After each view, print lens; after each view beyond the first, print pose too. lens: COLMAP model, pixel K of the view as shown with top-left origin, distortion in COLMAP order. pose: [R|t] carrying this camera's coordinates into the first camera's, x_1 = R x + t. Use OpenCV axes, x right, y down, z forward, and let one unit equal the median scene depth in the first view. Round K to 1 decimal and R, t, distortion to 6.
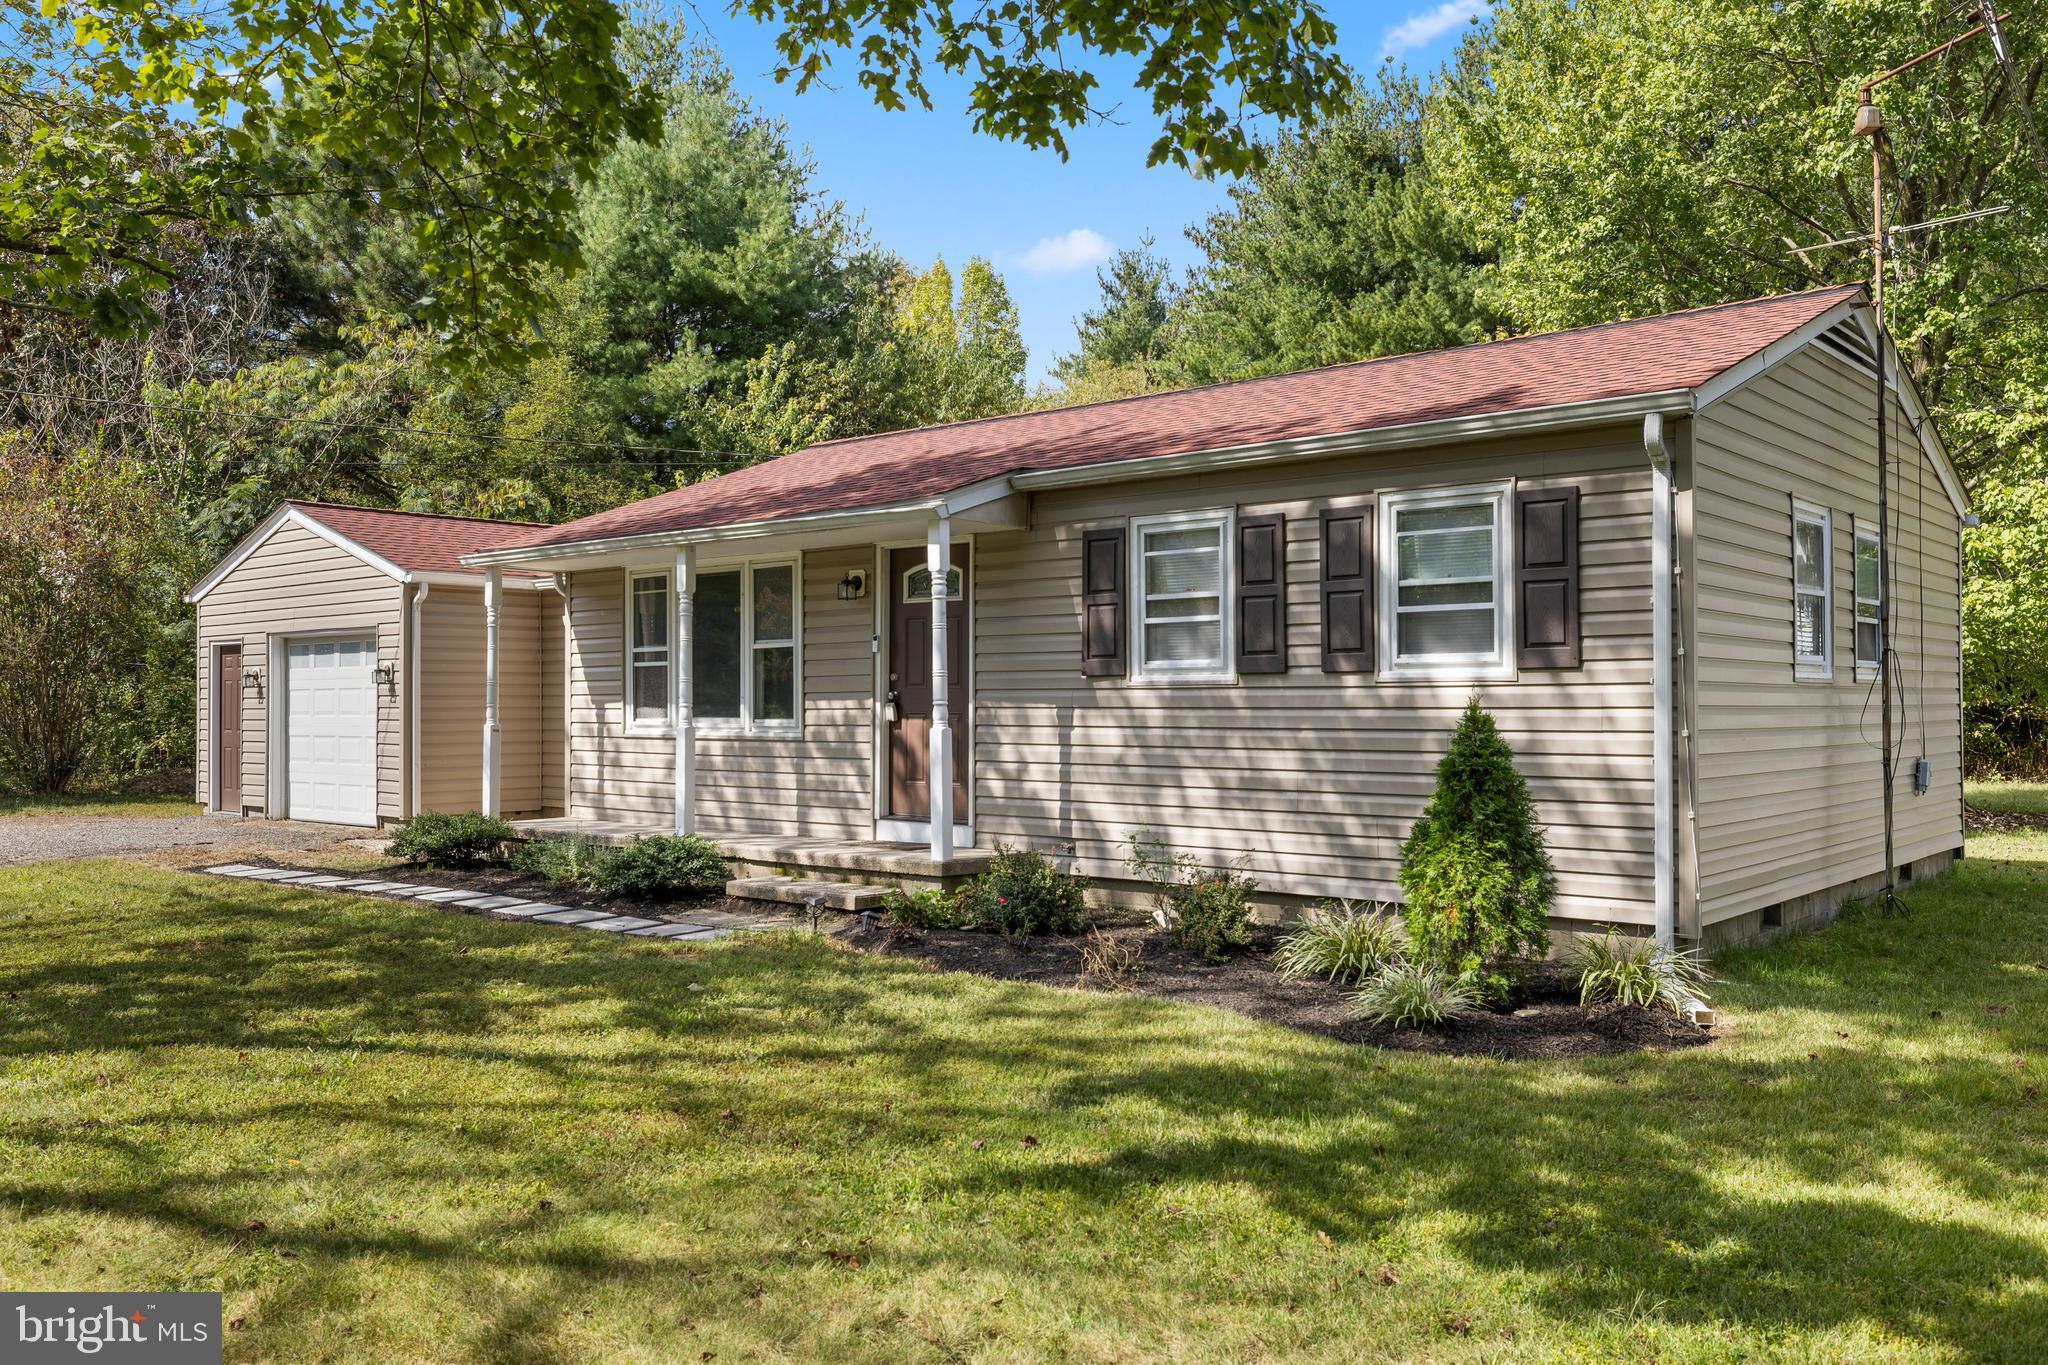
lens RADIAL K [[1638.3, 0, 1008.6], [0, 1638.3, 679.3], [0, 0, 1]] dist [0.000822, 0.010897]
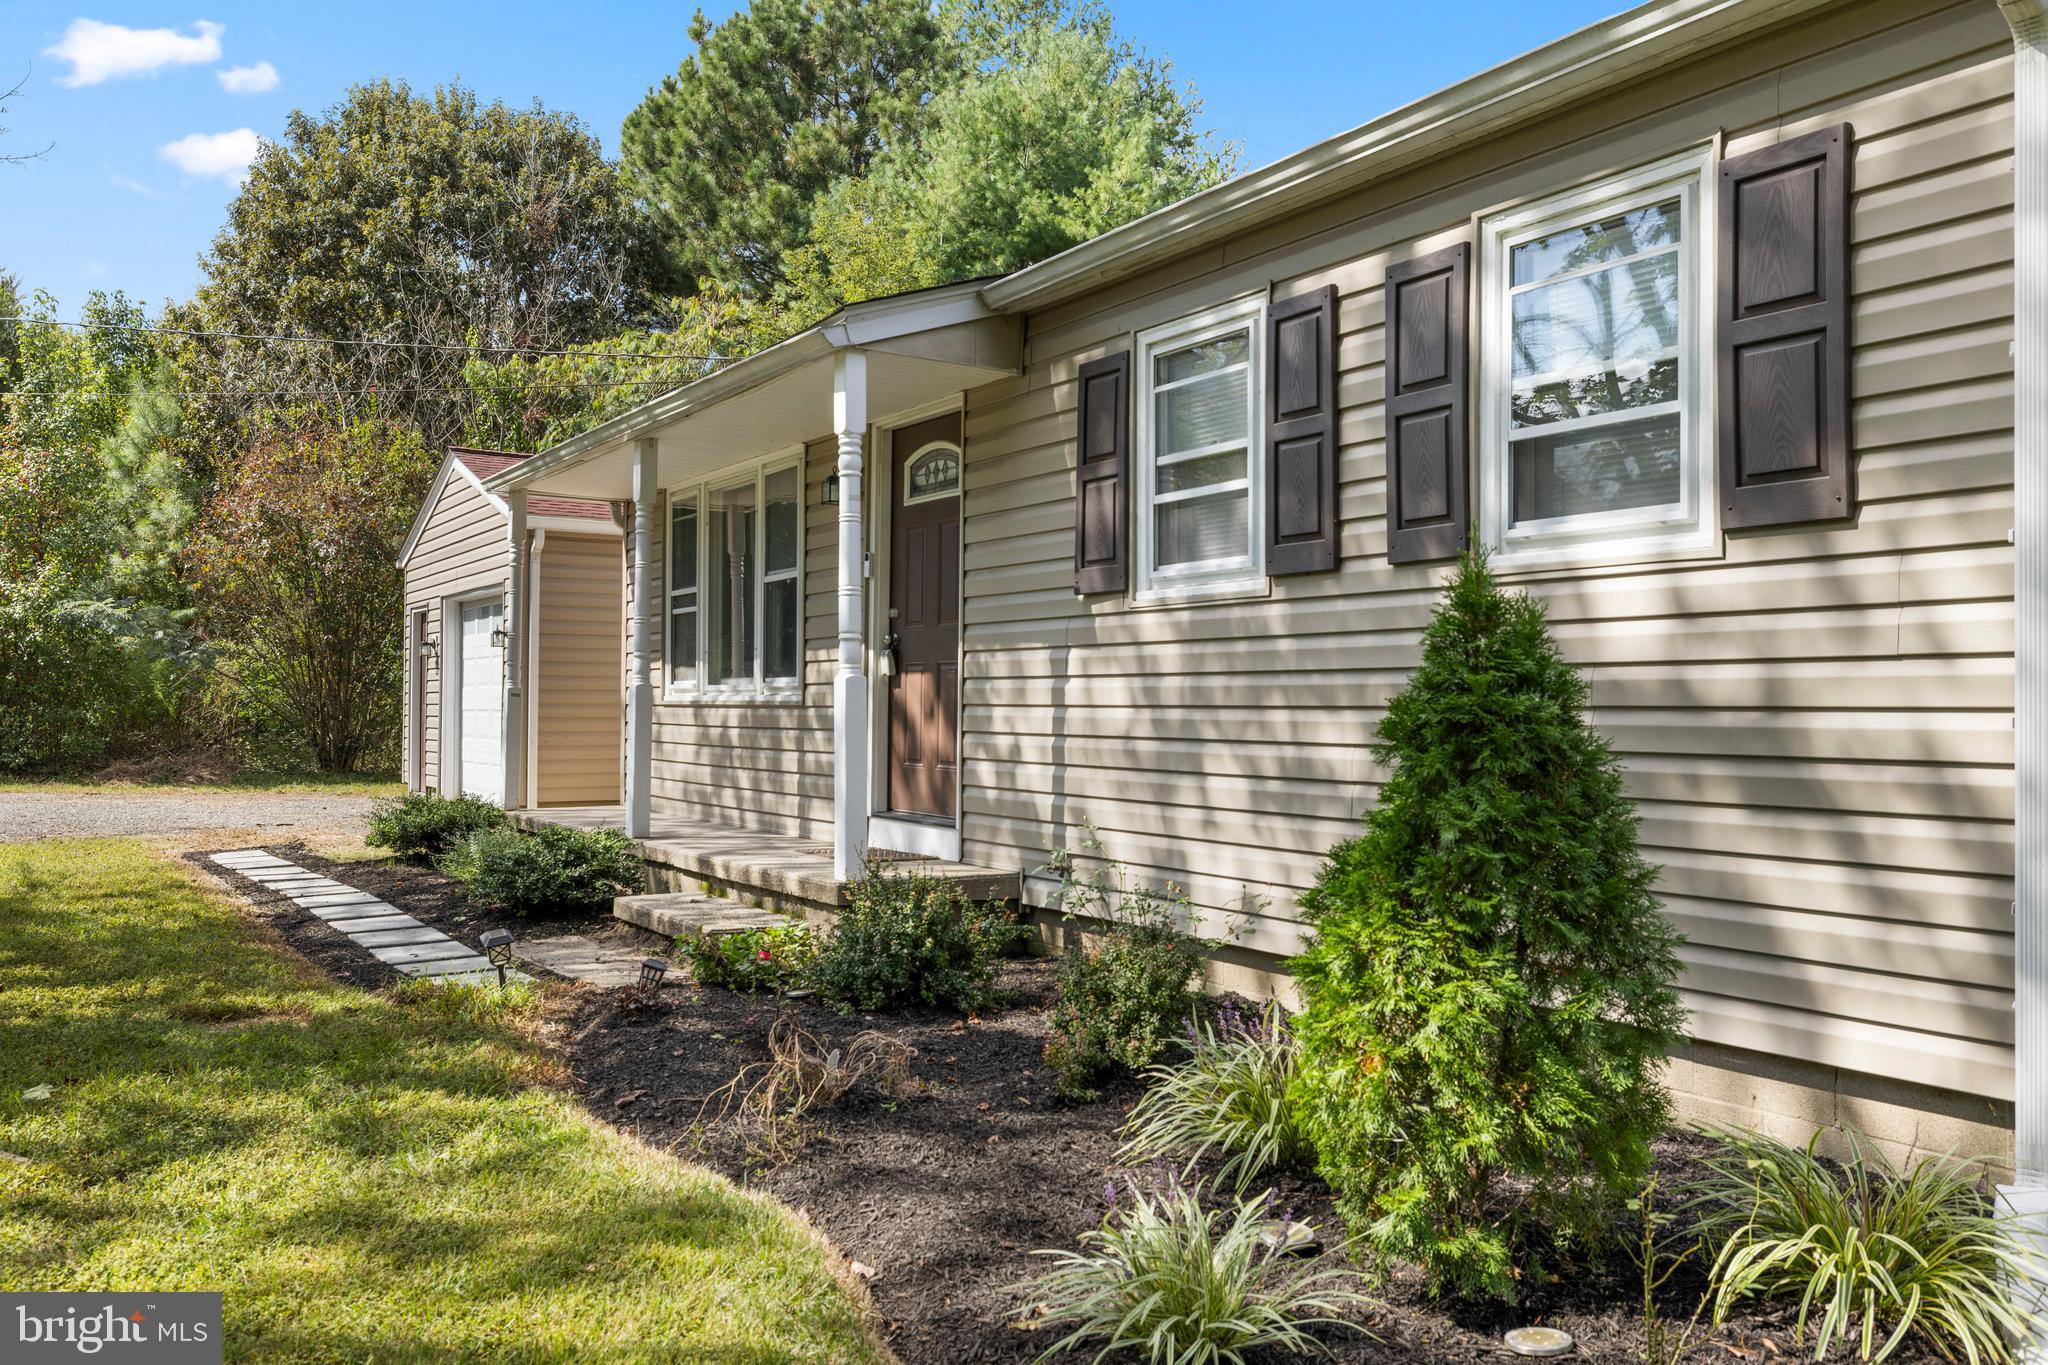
lens RADIAL K [[1638.3, 0, 1023.6], [0, 1638.3, 678.8], [0, 0, 1]] dist [0.000822, 0.010897]
pose [[0.955905, 0.004280, -0.293644, 0.206564], [-0.005616, 0.999977, -0.003707, 0.031822], [0.293622, 0.005192, 0.955908, 0.389896]]
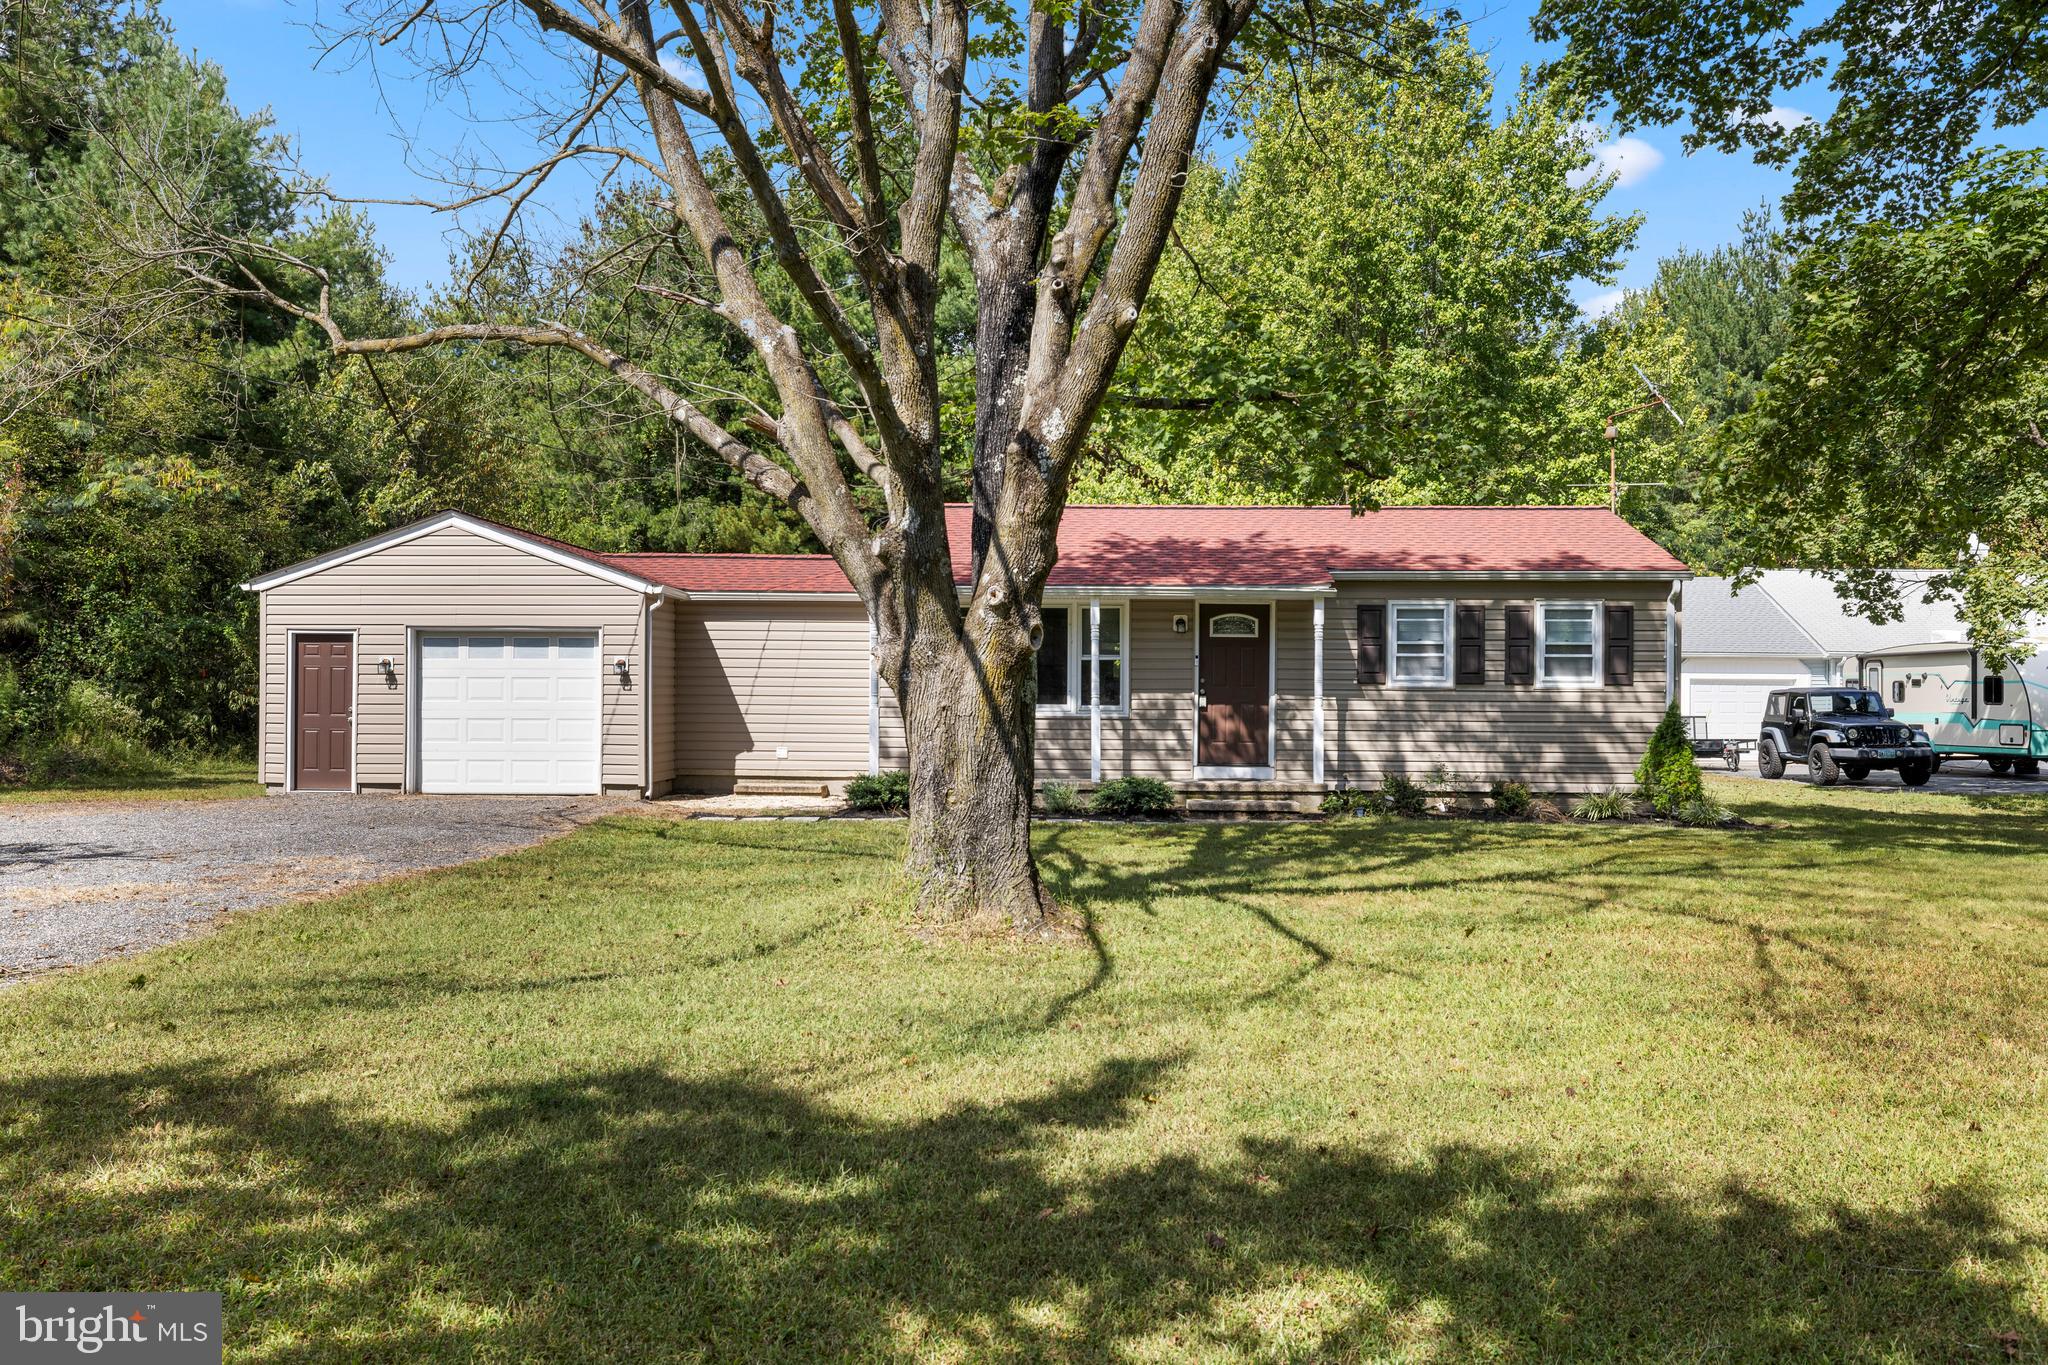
lens RADIAL K [[1638.3, 0, 985.9], [0, 1638.3, 693.4], [0, 0, 1]] dist [0.000822, 0.010897]
pose [[0.780743, 0.006223, 0.624821, -1.424910], [-0.017497, 0.999776, 0.011907, -0.004377], [-0.624607, -0.020229, 0.780677, -0.186880]]
